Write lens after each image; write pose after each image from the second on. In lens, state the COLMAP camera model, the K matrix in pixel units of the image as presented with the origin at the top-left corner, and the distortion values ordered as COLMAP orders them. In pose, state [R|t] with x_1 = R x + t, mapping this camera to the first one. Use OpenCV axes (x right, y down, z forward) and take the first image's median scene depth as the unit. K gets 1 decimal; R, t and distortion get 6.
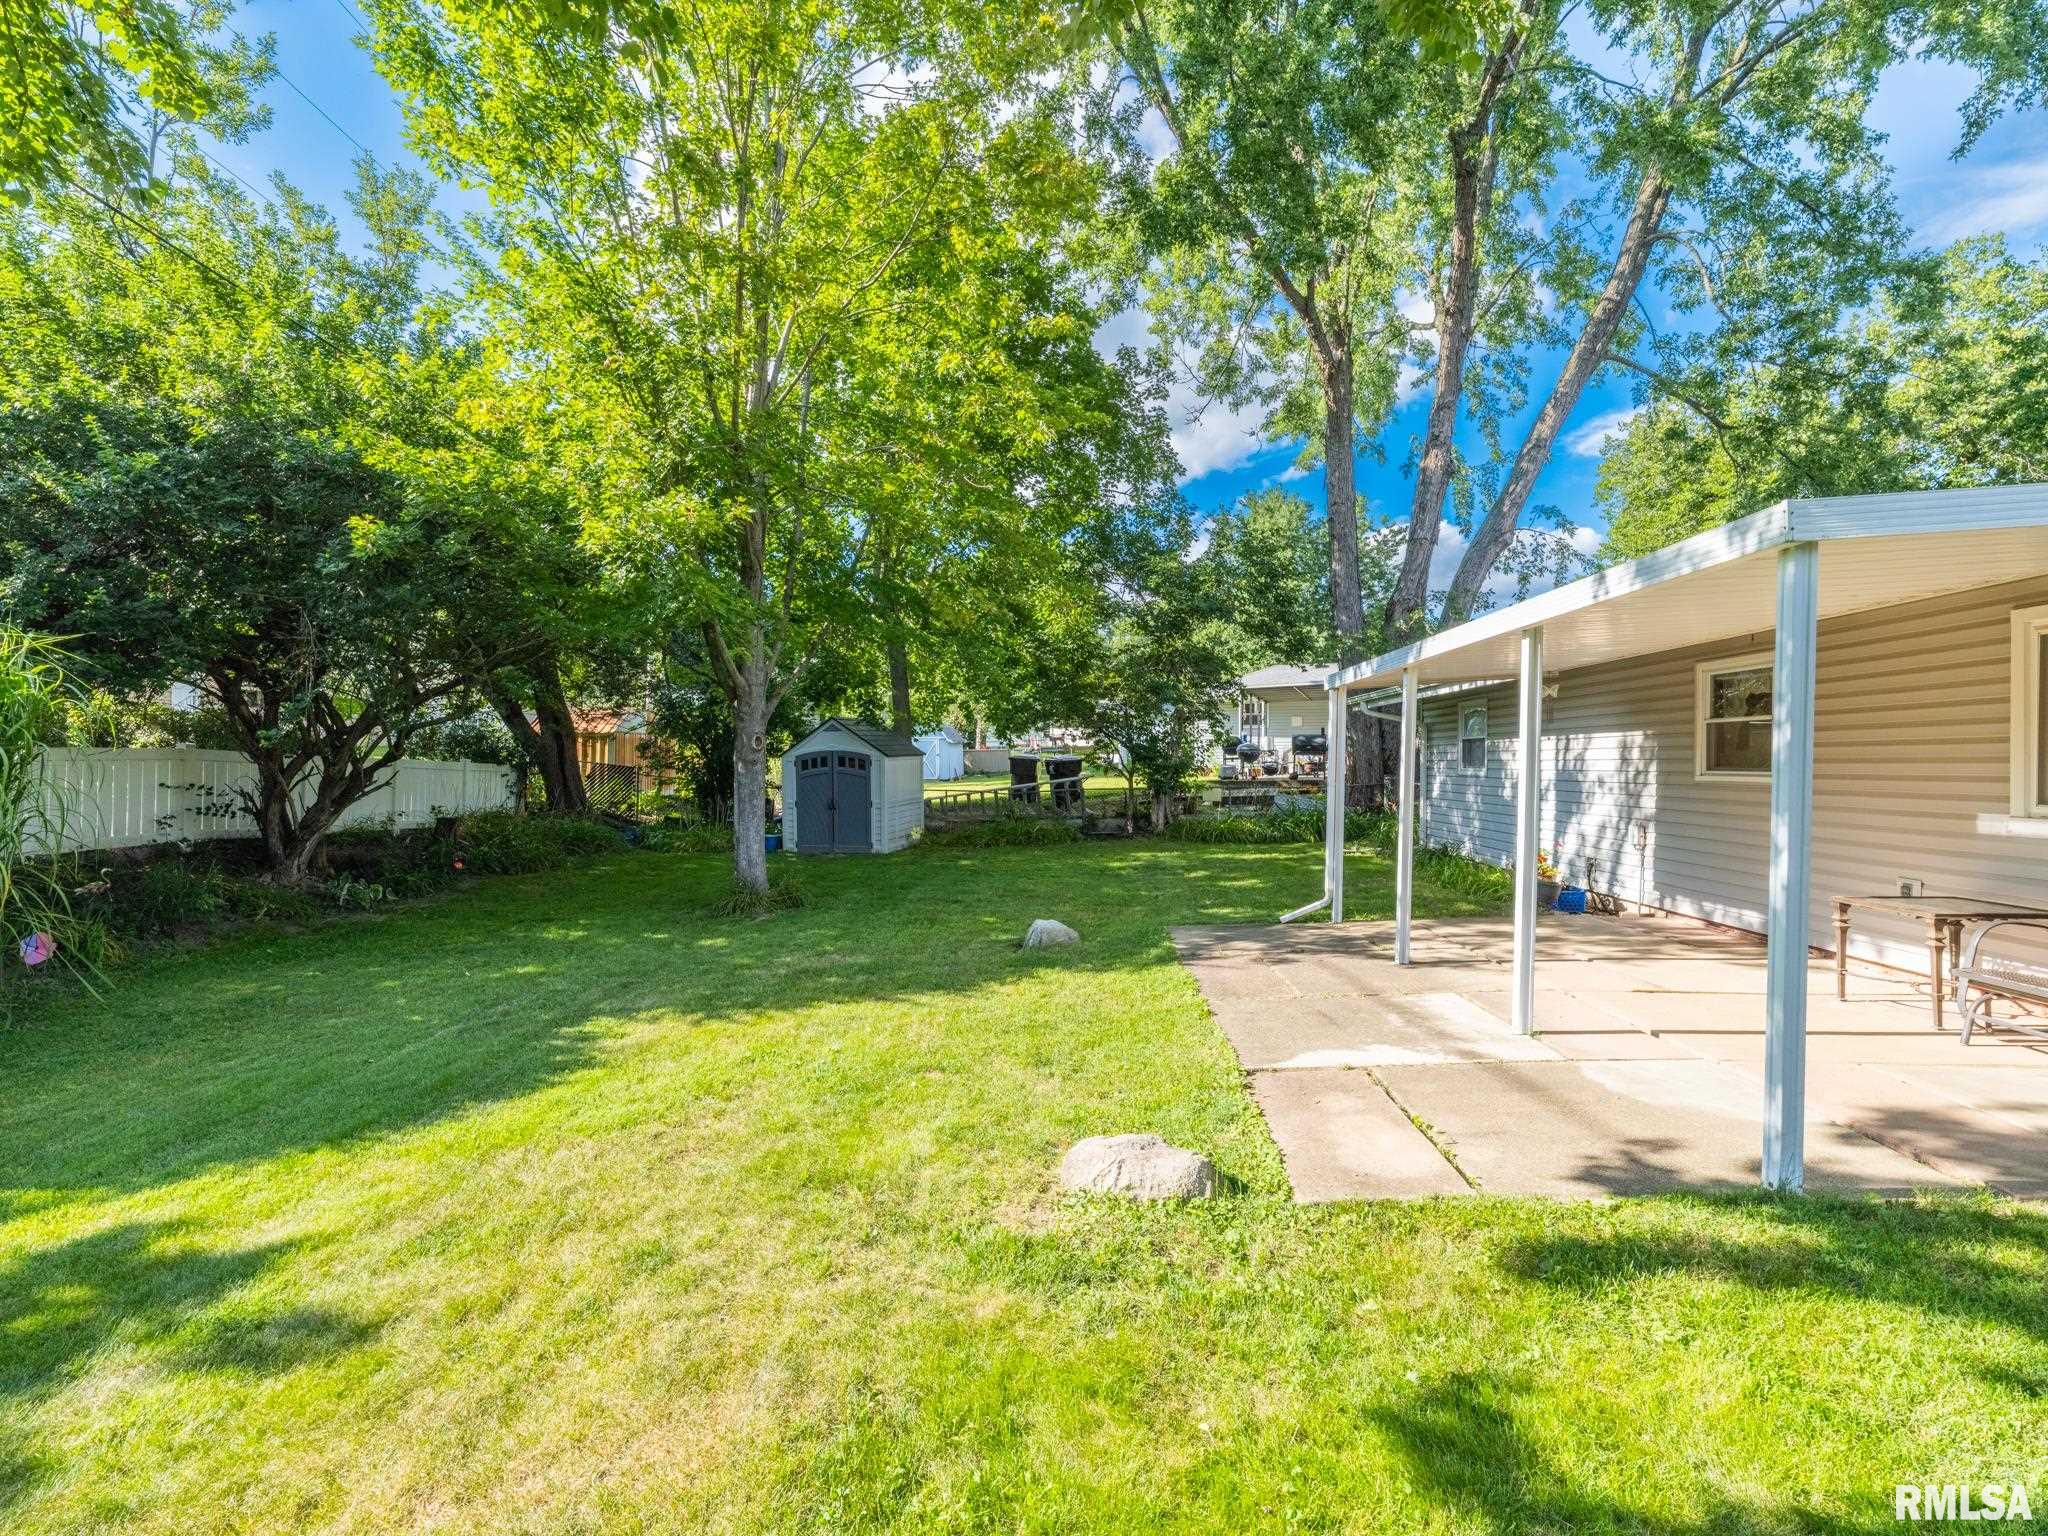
lens RADIAL K [[942.4, 0, 1024.0], [0, 942.4, 768.0], [0, 0, 1]] dist [-0.001954, -0.000496]
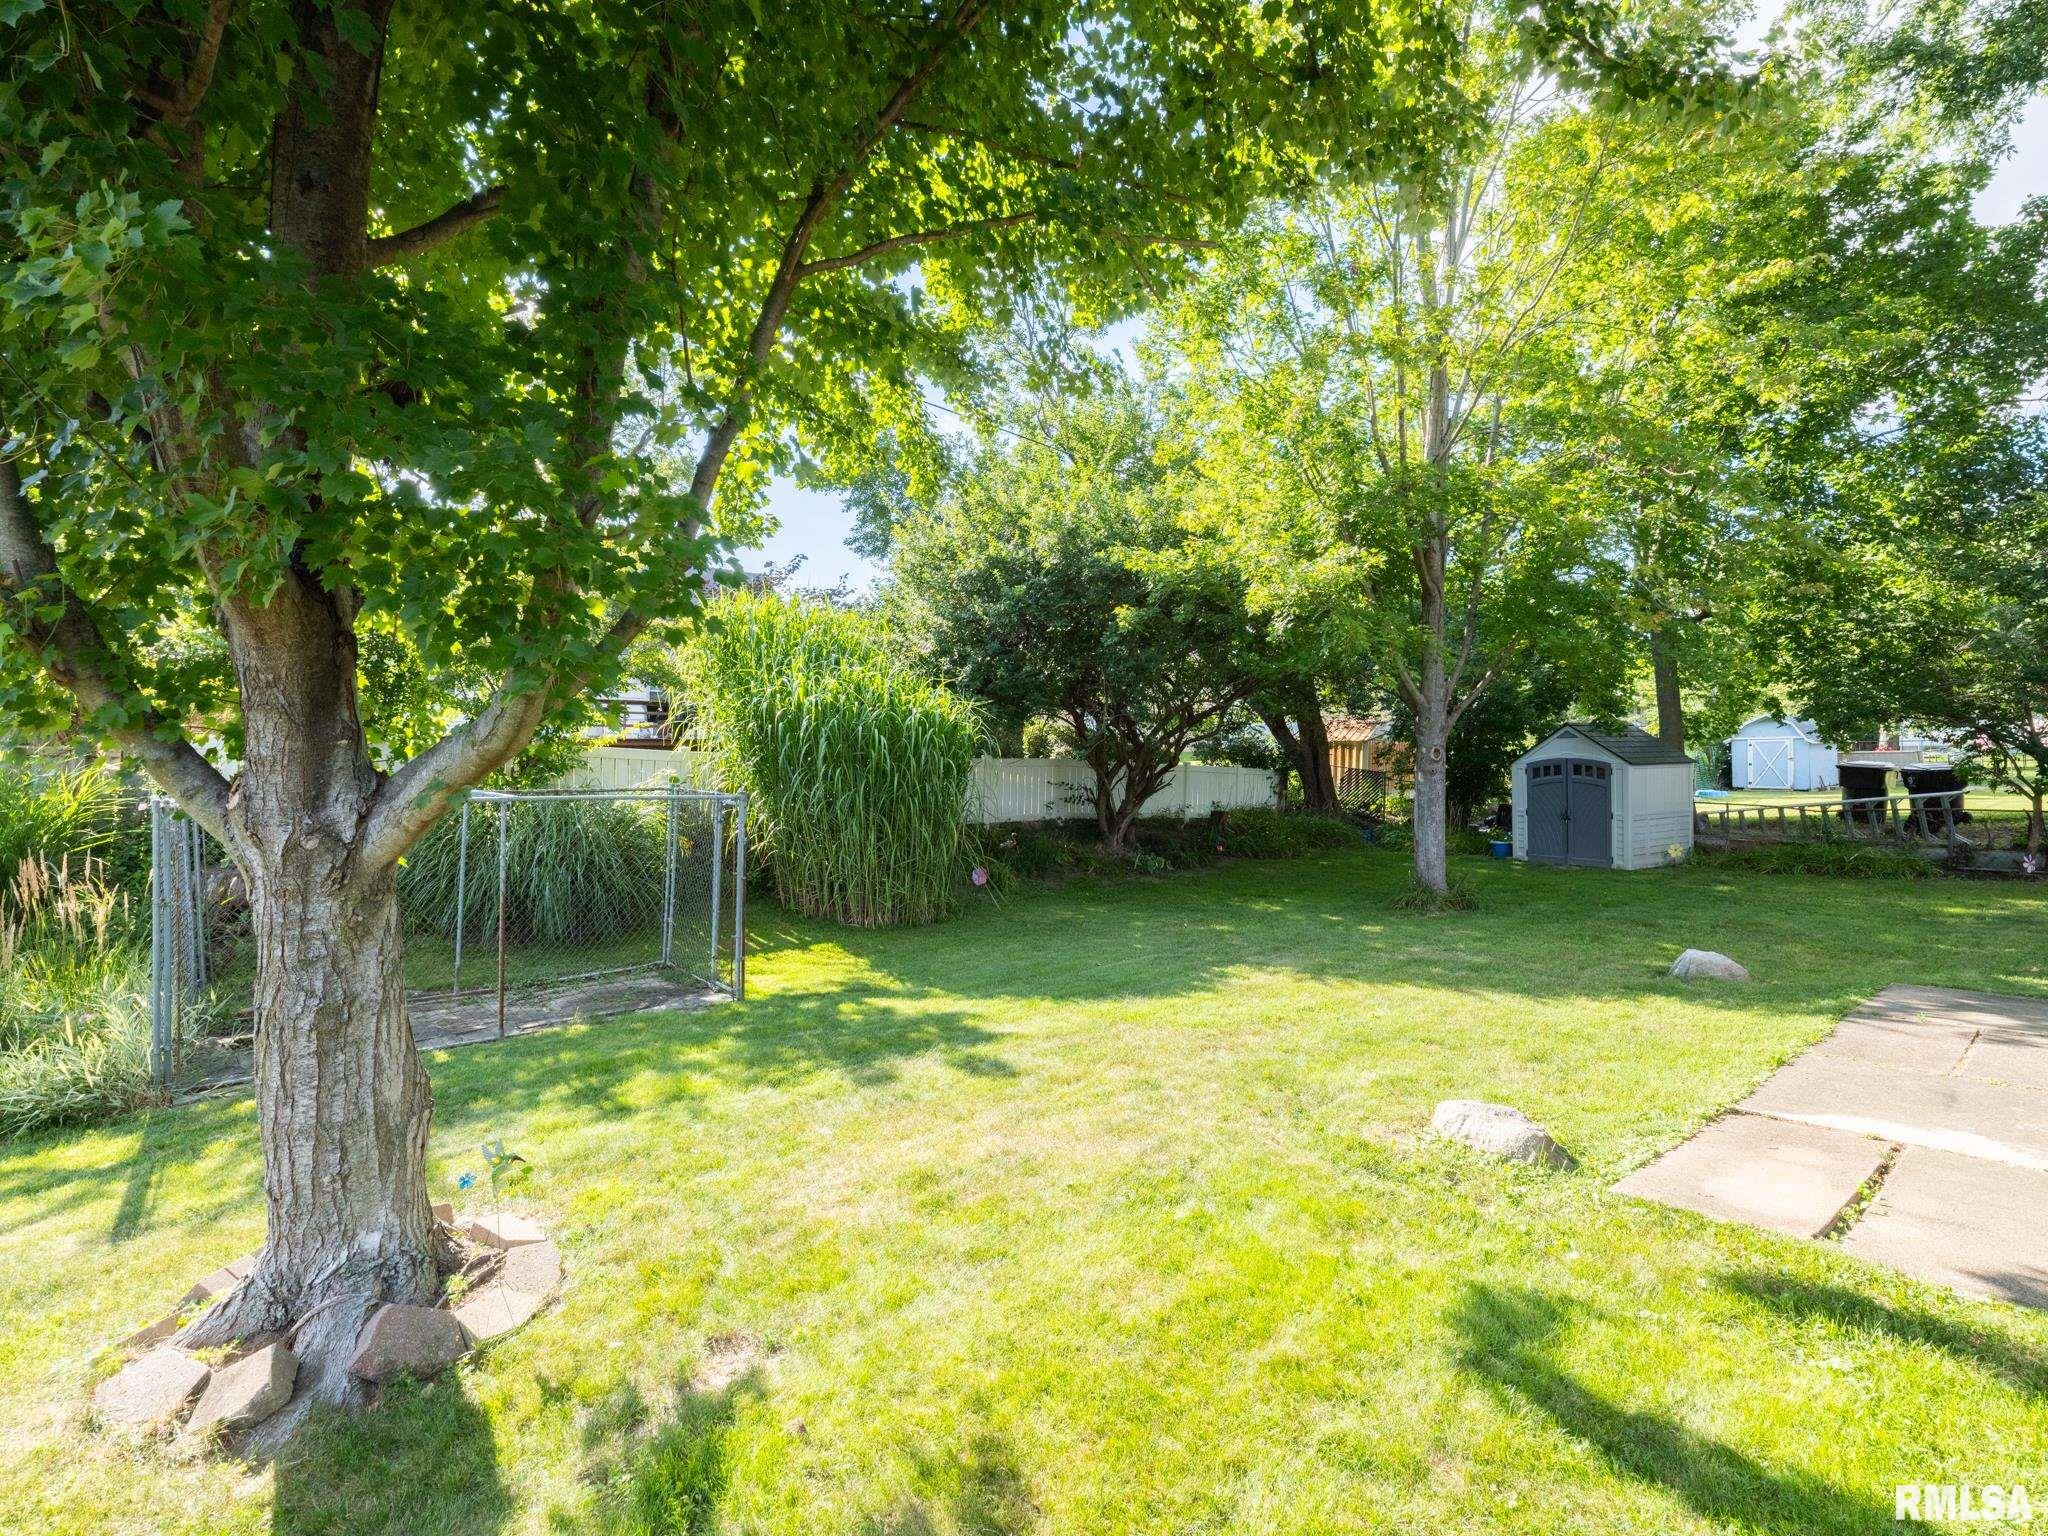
lens RADIAL K [[929.8, 0, 1020.1], [0, 929.8, 758.0], [0, 0, 1]] dist [-0.001881, 0.000434]
pose [[0.677428, 0.000997, -0.735588, 0.235778], [-0.009404, 0.999929, -0.007305, -0.012833], [0.735529, 0.011866, 0.677389, -0.098187]]
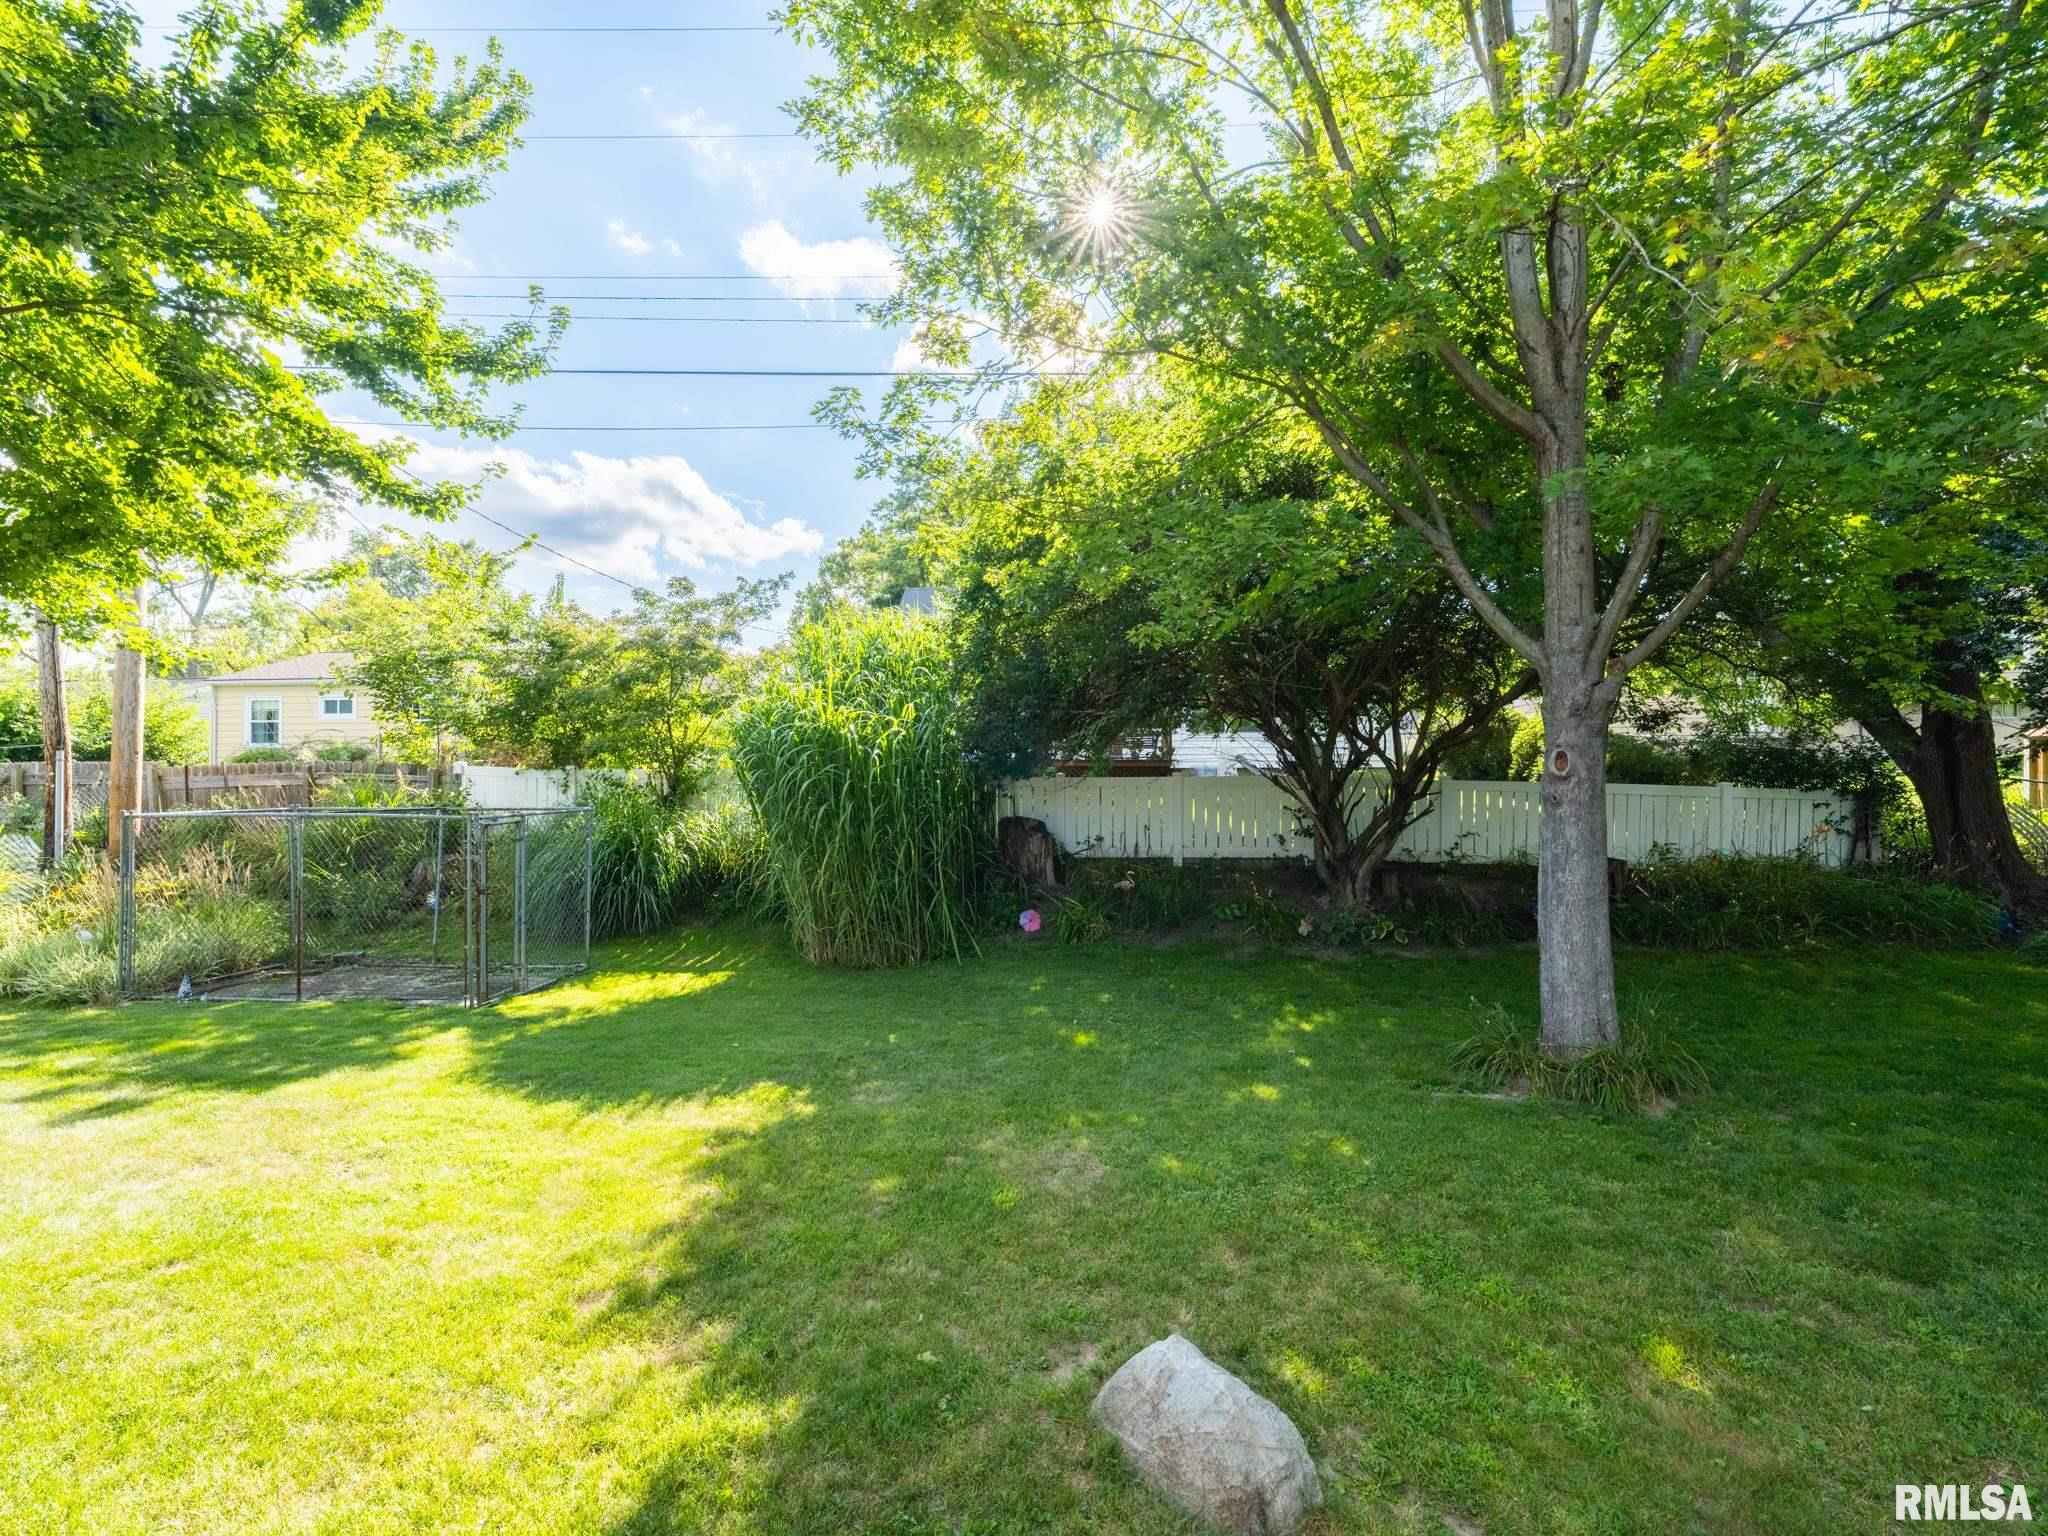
lens RADIAL K [[924.9, 0, 1020.7], [0, 924.9, 764.6], [0, 0, 1]] dist [-0.003094, 0.000034]
pose [[-0.052278, -0.015135, -0.998518, 0.322179], [-0.002914, 0.999883, -0.015003, -0.023233], [0.998628, 0.002125, -0.052316, 0.953212]]
